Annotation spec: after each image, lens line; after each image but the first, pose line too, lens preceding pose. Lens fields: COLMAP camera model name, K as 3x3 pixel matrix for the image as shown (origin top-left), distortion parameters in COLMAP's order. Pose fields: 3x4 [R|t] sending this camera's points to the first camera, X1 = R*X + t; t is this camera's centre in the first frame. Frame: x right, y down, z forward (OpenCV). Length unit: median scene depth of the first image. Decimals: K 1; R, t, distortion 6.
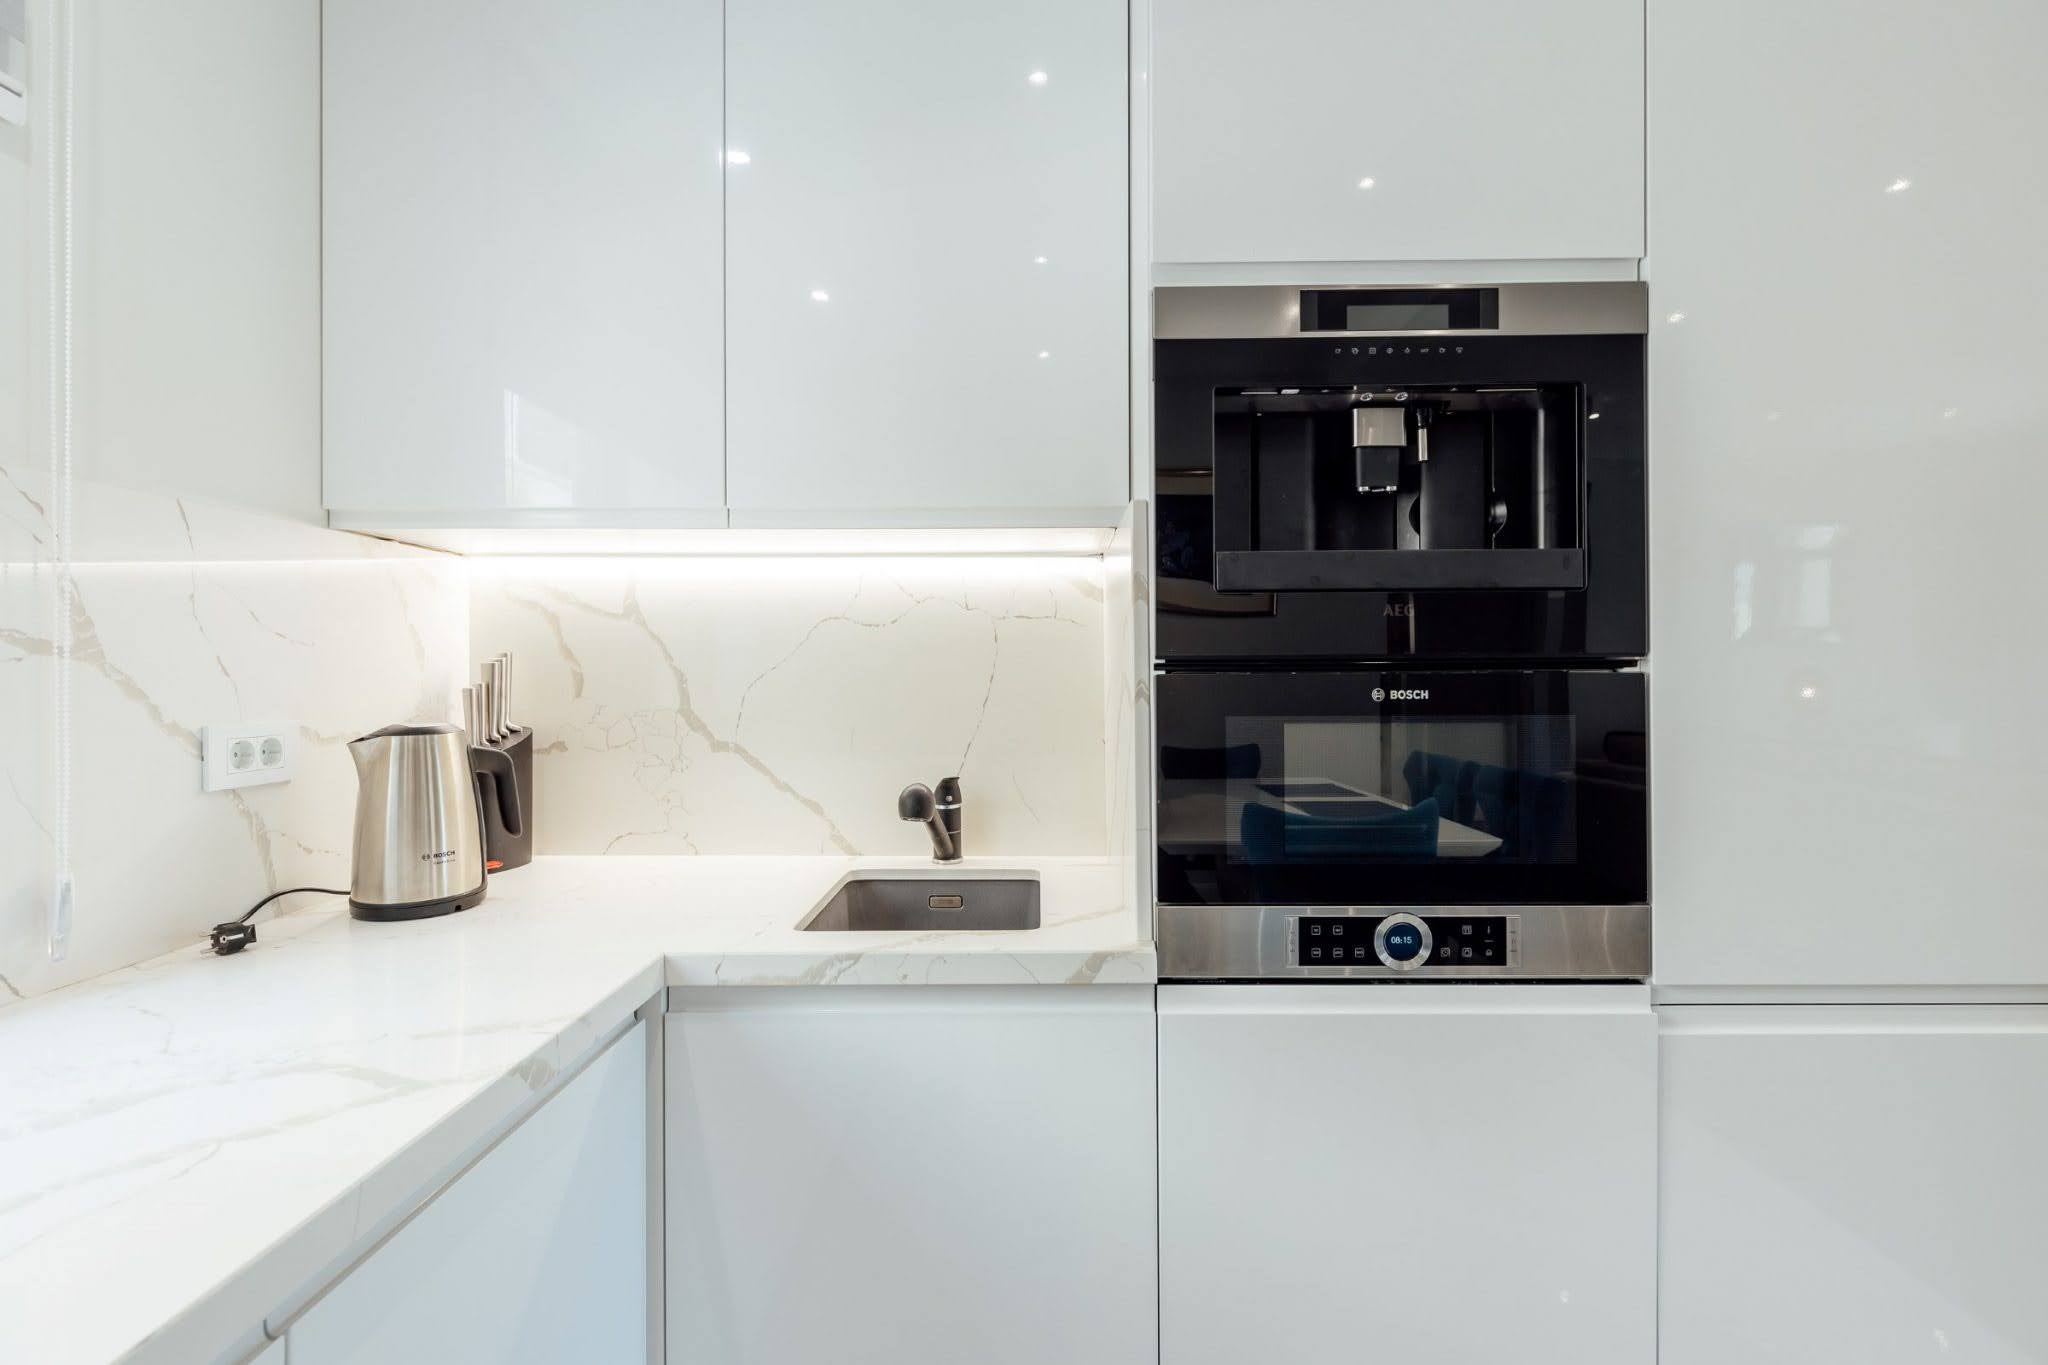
lens RADIAL K [[921.1, 0, 1027.9], [0, 921.1, 675.5], [0, 0, 1]] dist [0.000670, -0.000003]
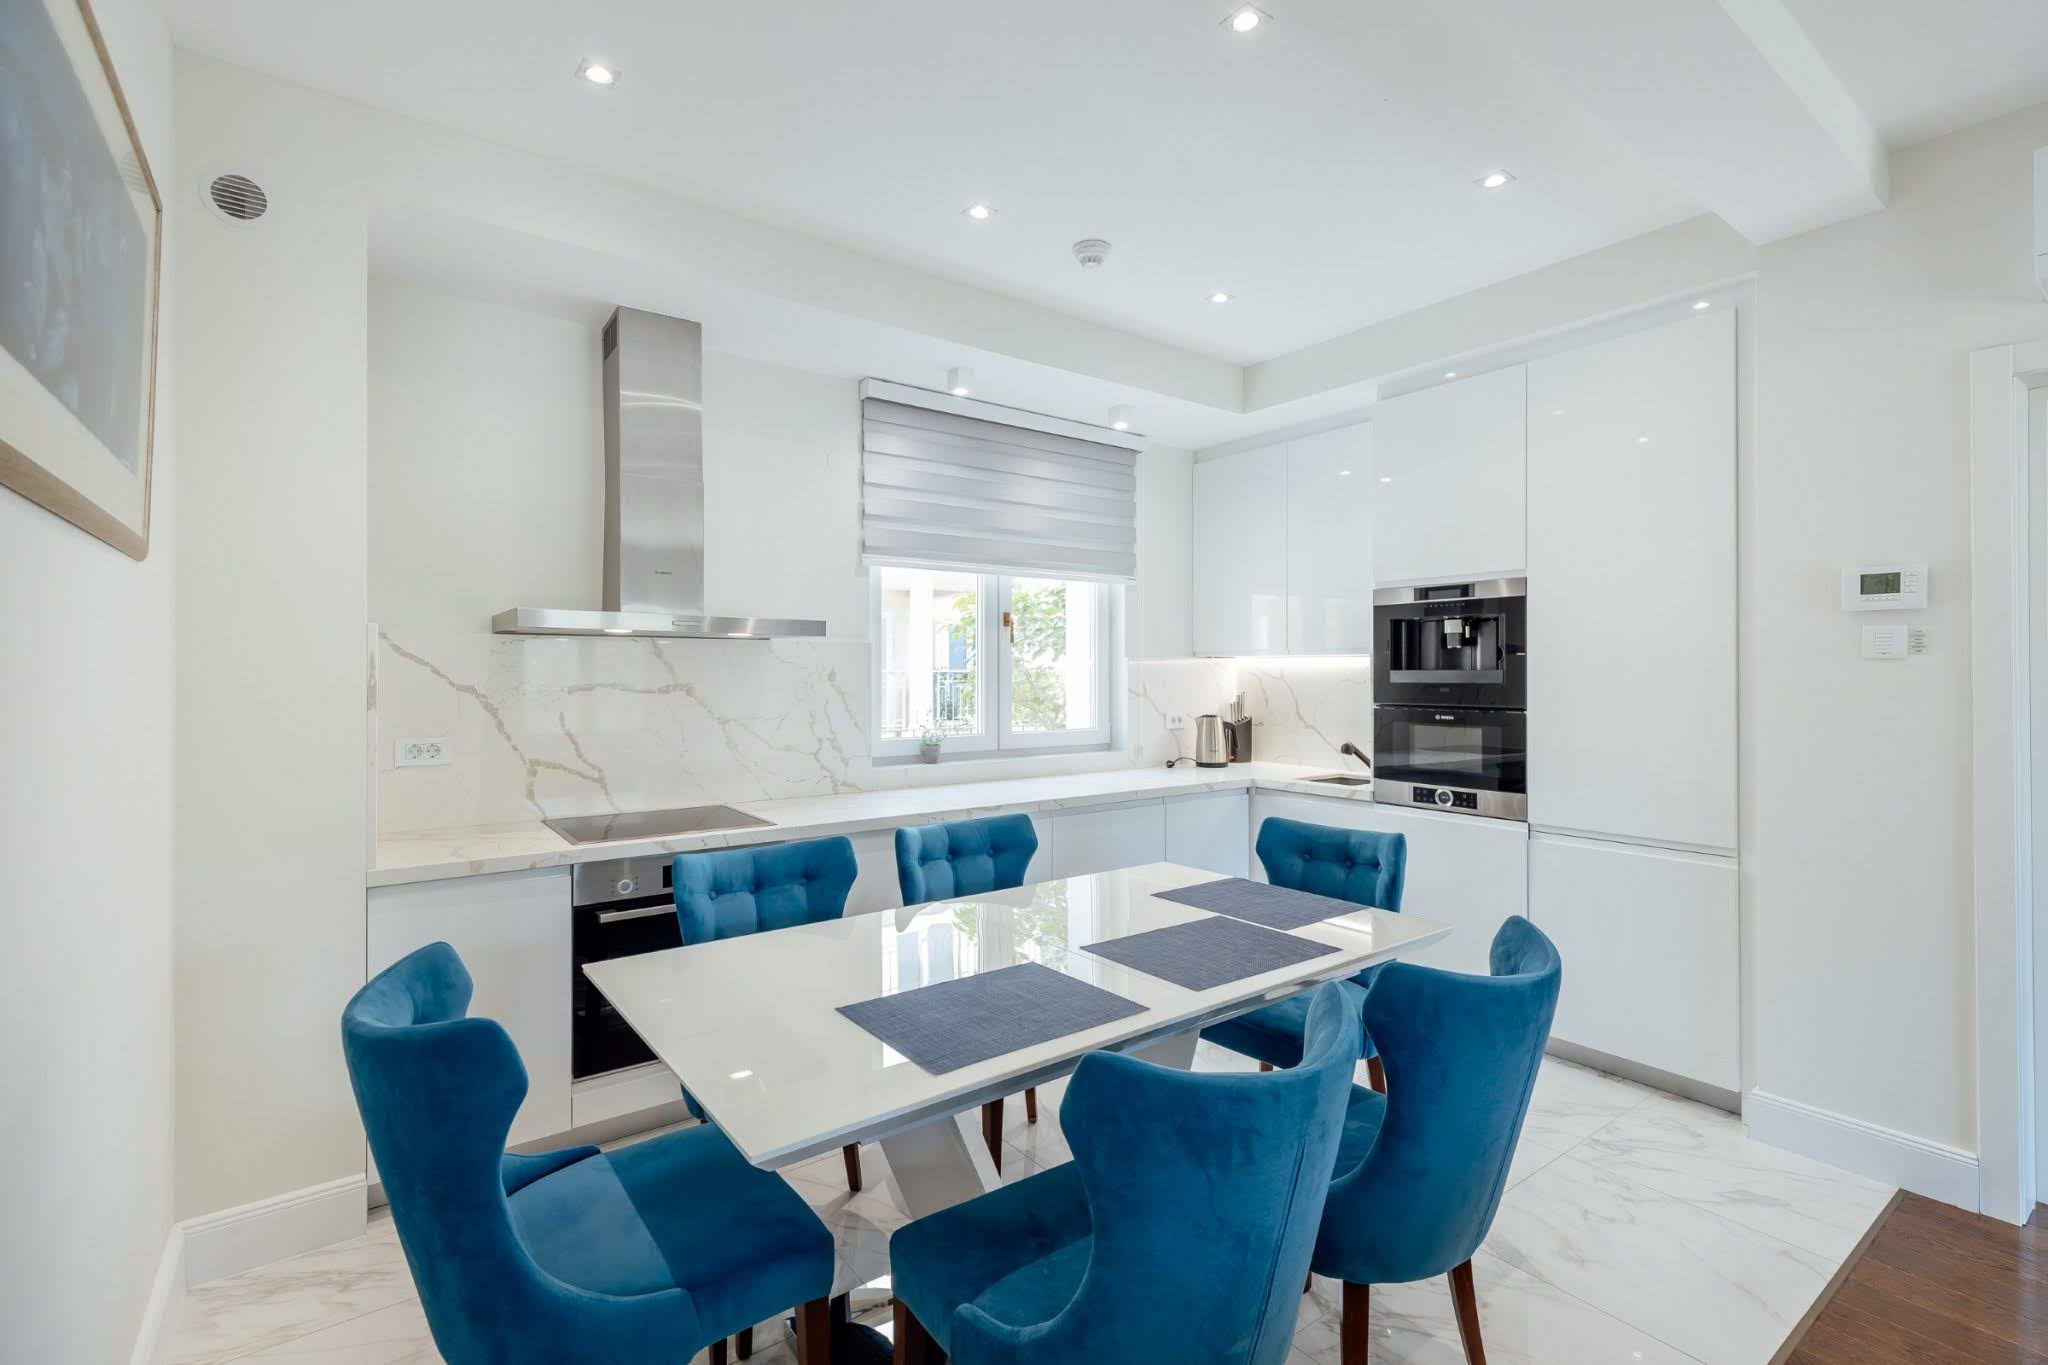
lens RADIAL K [[921.1, 0, 1027.9], [0, 921.1, 675.5], [0, 0, 1]] dist [0.000670, -0.000003]
pose [[0.596327, 0.006417, -0.802716, 2.030043], [-0.002400, 0.999978, 0.006211, -0.134139], [0.802738, -0.001777, 0.596329, -1.935014]]
